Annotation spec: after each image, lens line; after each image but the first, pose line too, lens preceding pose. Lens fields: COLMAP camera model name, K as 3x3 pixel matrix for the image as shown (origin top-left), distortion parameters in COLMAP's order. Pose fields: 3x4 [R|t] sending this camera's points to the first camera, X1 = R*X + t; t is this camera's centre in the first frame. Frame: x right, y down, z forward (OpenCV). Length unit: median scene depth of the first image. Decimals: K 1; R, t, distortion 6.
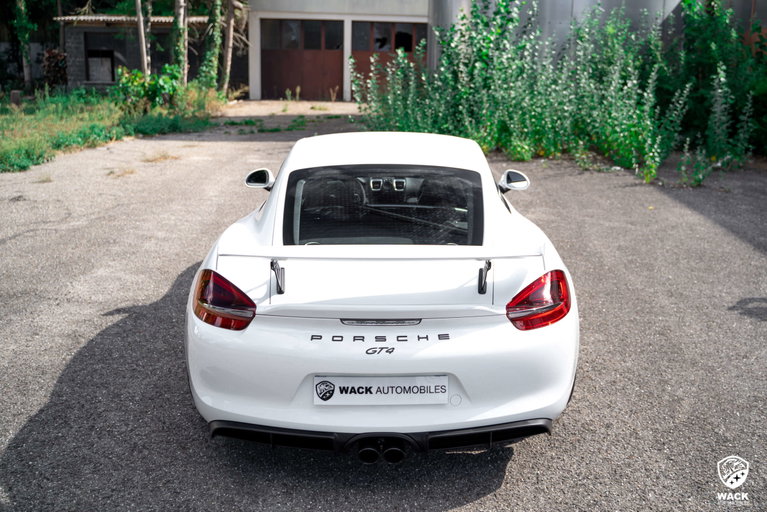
lens RADIAL K [[704.5, 0, 416.7], [0, 704.5, 226.5], [0, 0, 1]] dist [-0.099301, 0.076311]
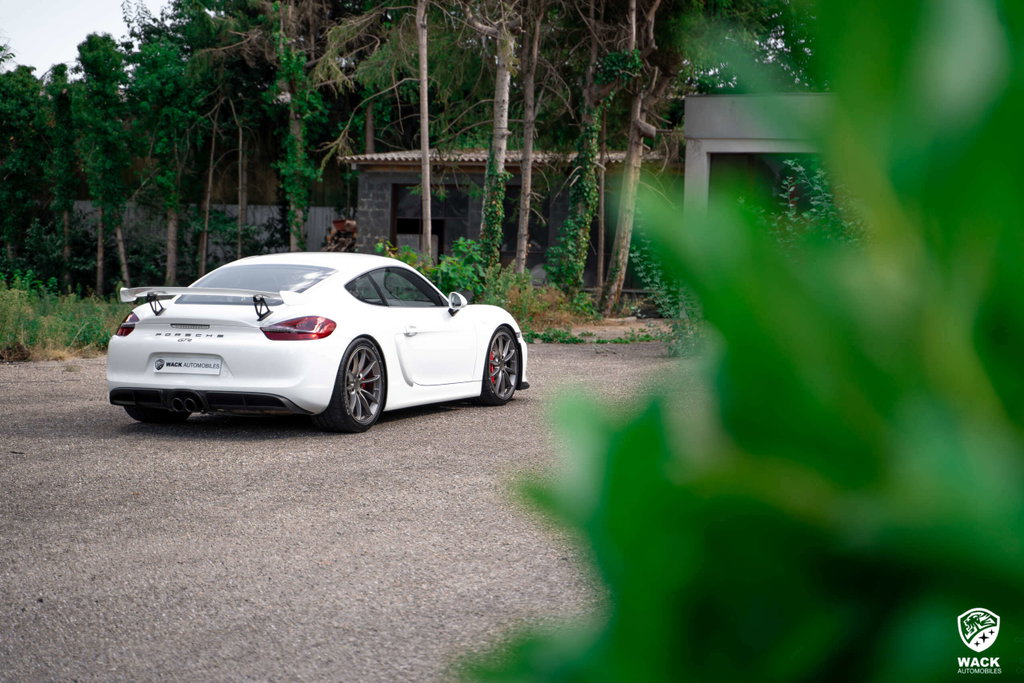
lens RADIAL K [[2140.4, 0, 512.0], [0, 2140.4, 341.5], [0, 0, 1]] dist [0.337555, -0.120210]
pose [[0.898610, 0.013678, -0.438535, 0.591704], [-0.100773, 0.979227, -0.175953, 0.201924], [0.427018, 0.202305, 0.881322, -0.666898]]
